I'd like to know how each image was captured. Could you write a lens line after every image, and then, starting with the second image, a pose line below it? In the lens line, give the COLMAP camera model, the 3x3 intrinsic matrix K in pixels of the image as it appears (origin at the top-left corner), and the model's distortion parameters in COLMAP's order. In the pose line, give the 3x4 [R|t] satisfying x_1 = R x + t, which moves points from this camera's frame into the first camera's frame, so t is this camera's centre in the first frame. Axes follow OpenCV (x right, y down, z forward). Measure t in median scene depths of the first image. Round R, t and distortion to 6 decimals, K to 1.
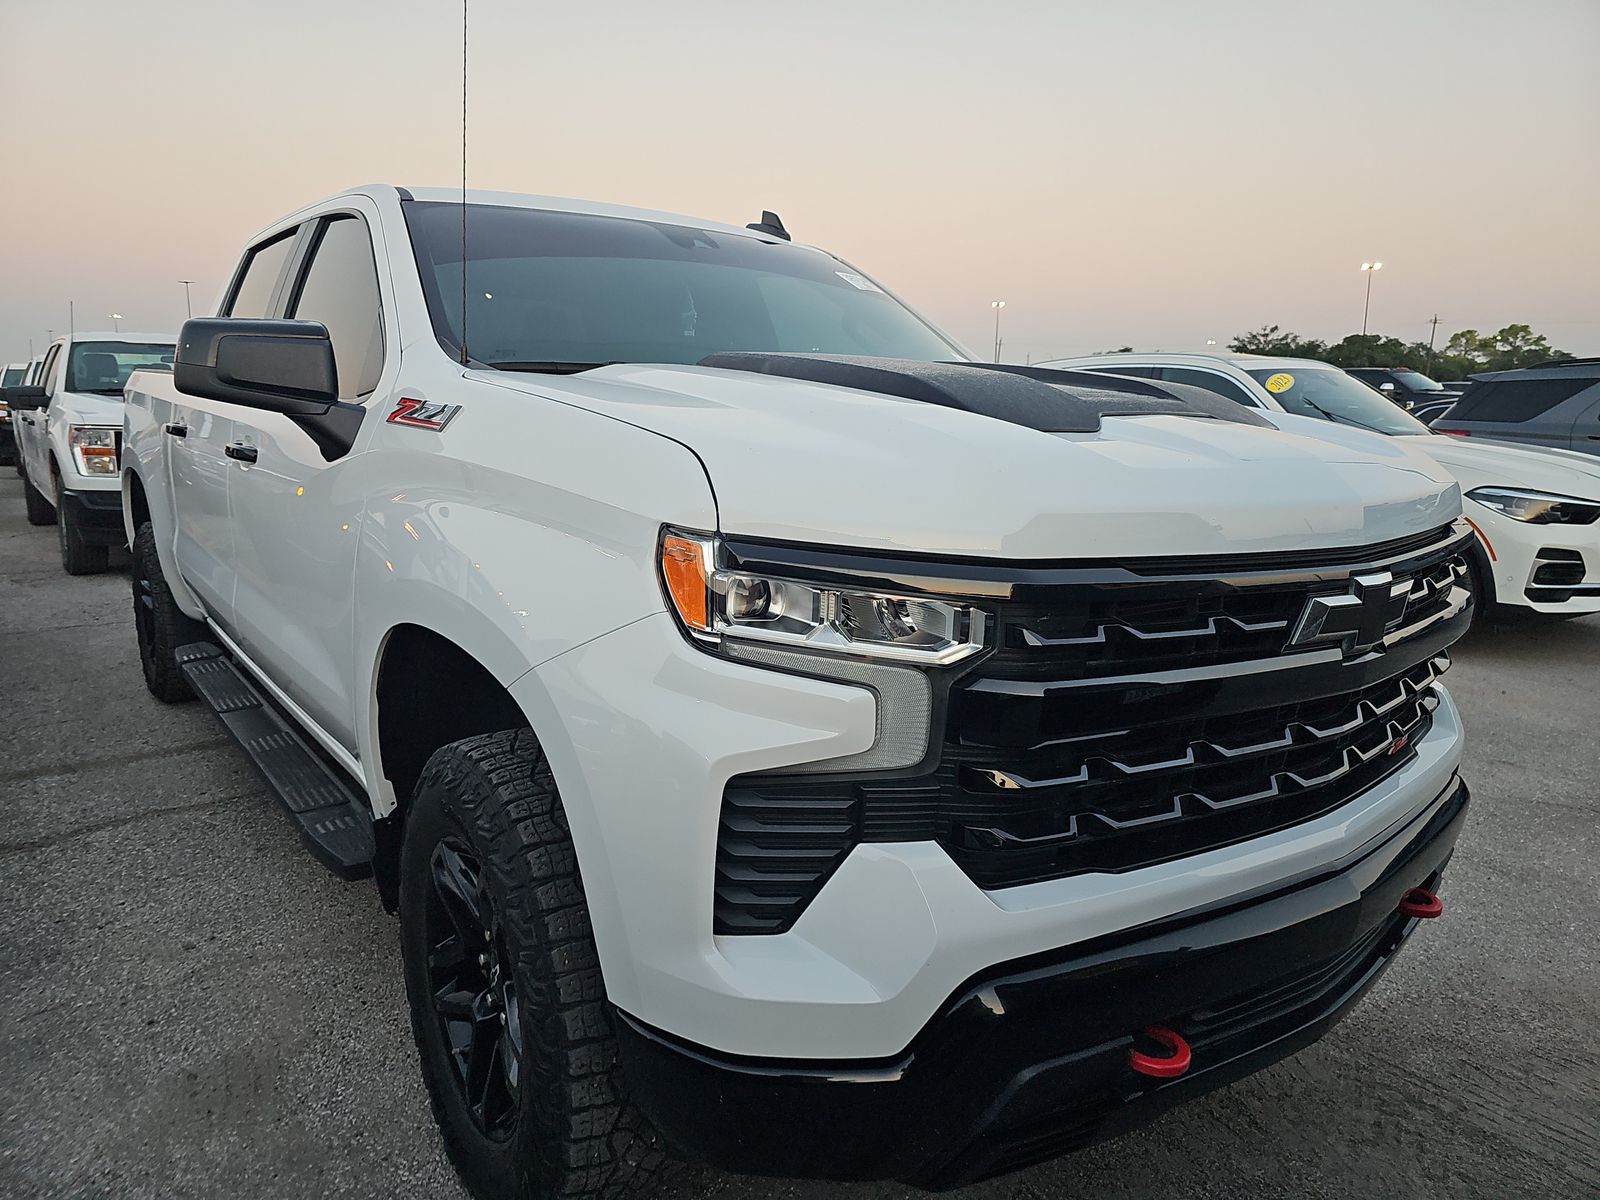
lens RADIAL K [[1058.4, 0, 775.9], [0, 1058.4, 601.4], [0, 0, 1]] dist [0.047836, -0.049398]
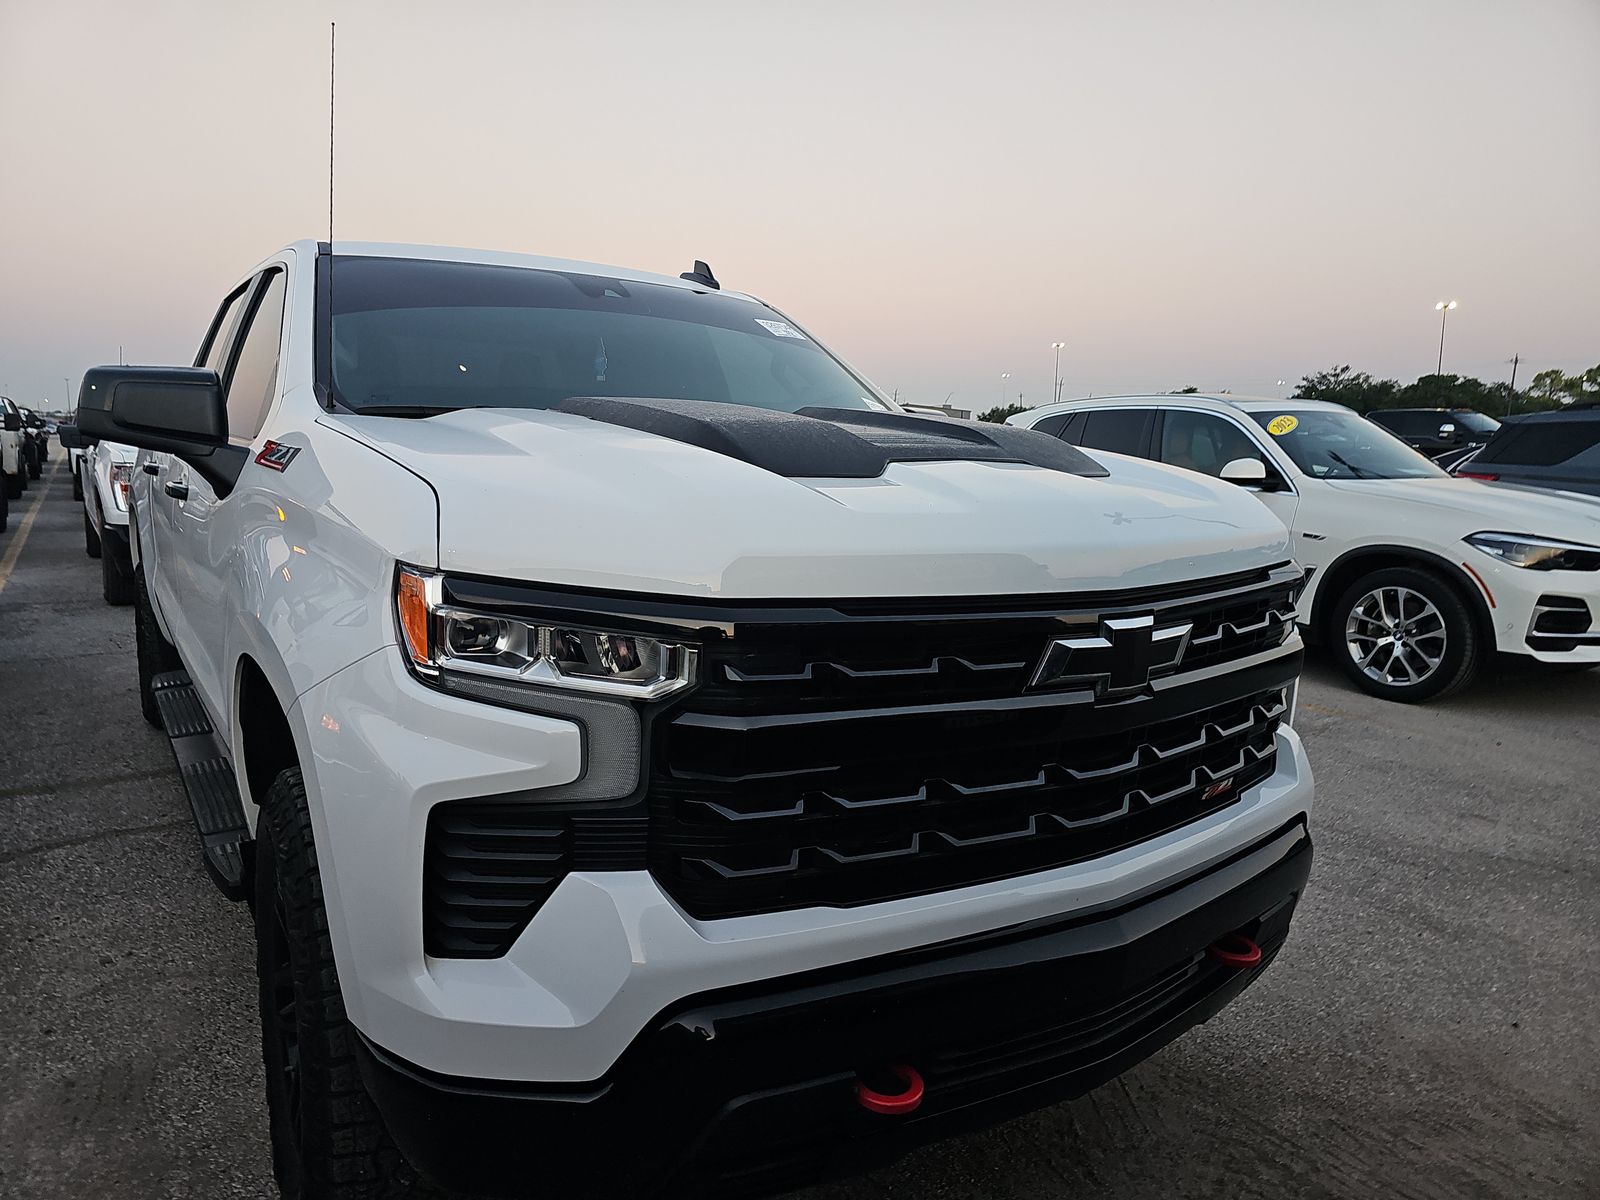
lens RADIAL K [[1053.9, 0, 769.0], [0, 1053.9, 599.9], [0, 0, 1]] dist [0.053811, -0.054299]
pose [[0.998045, 0.011495, -0.061439, 0.203327], [-0.013768, 0.999231, -0.036709, -0.000715], [0.060970, 0.037483, 0.997436, -0.017789]]
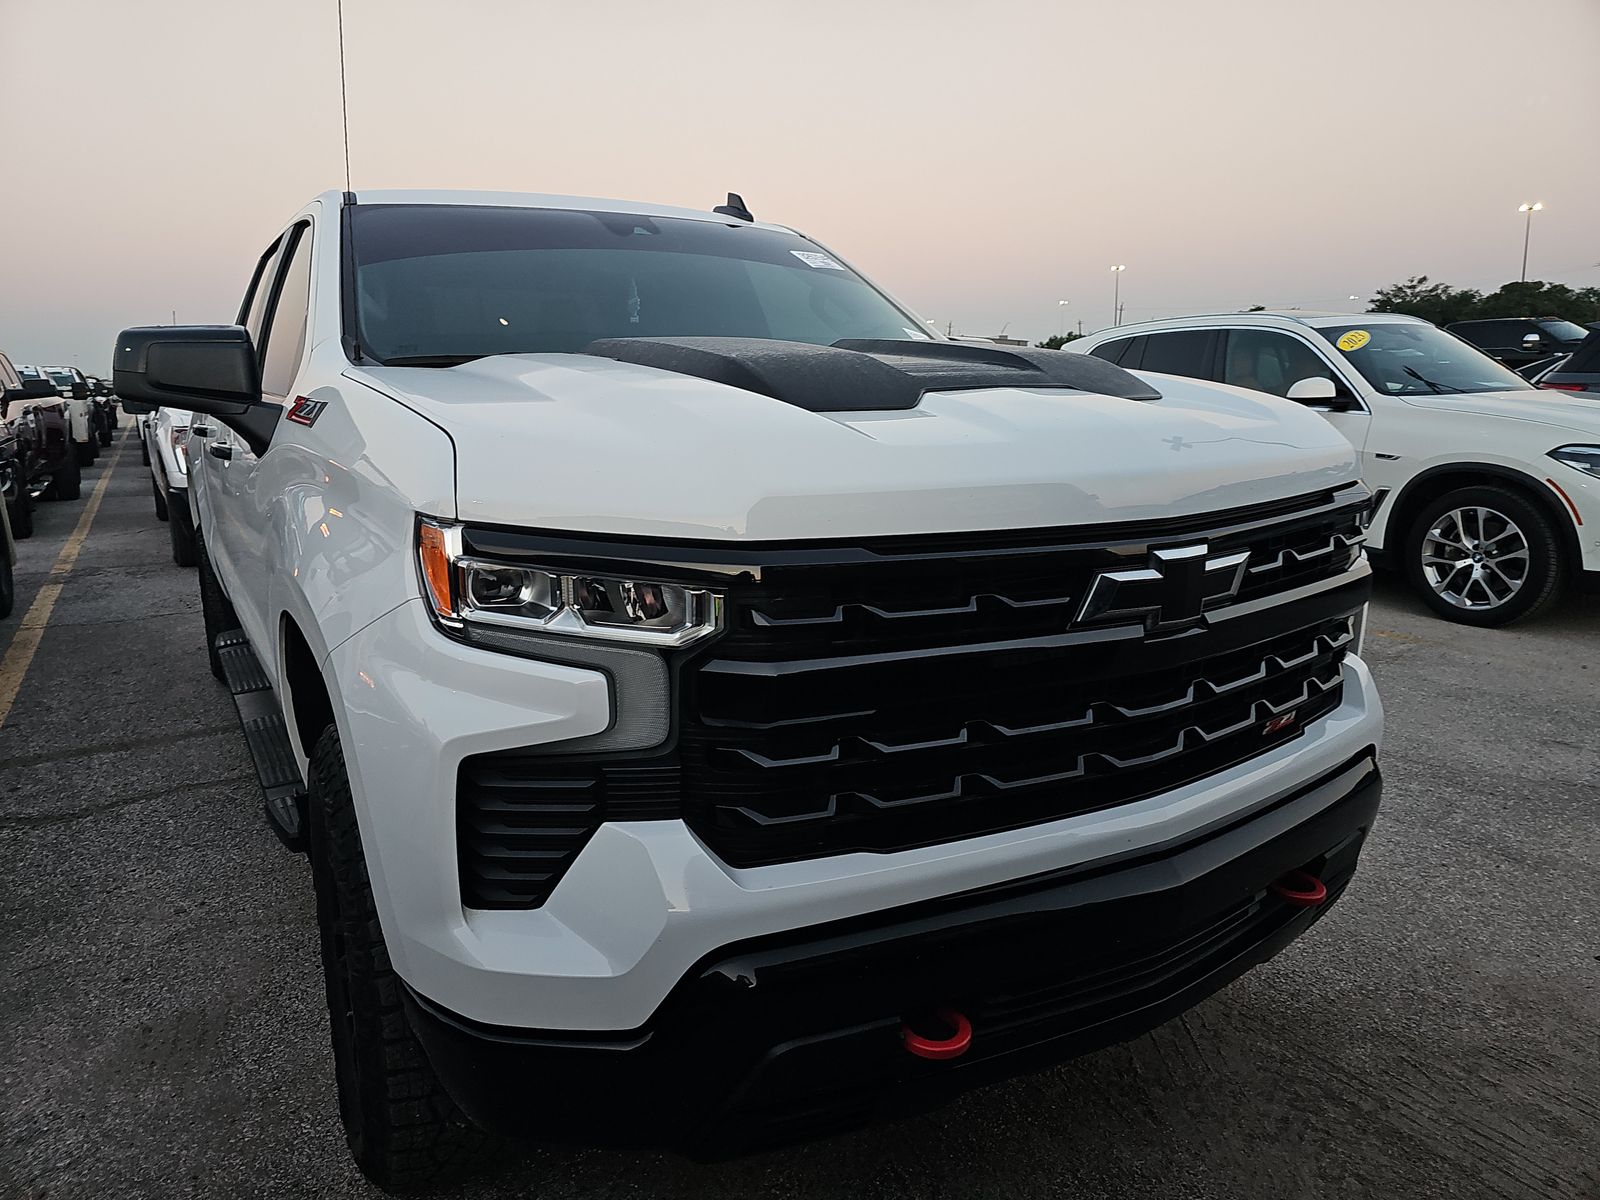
lens RADIAL K [[1053.9, 0, 769.0], [0, 1053.9, 599.9], [0, 0, 1]] dist [0.053811, -0.054299]
pose [[0.993281, -0.013762, -0.114909, 0.218303], [0.015855, 0.999724, 0.017323, -0.000518], [0.114639, -0.019029, 0.993225, 0.006197]]
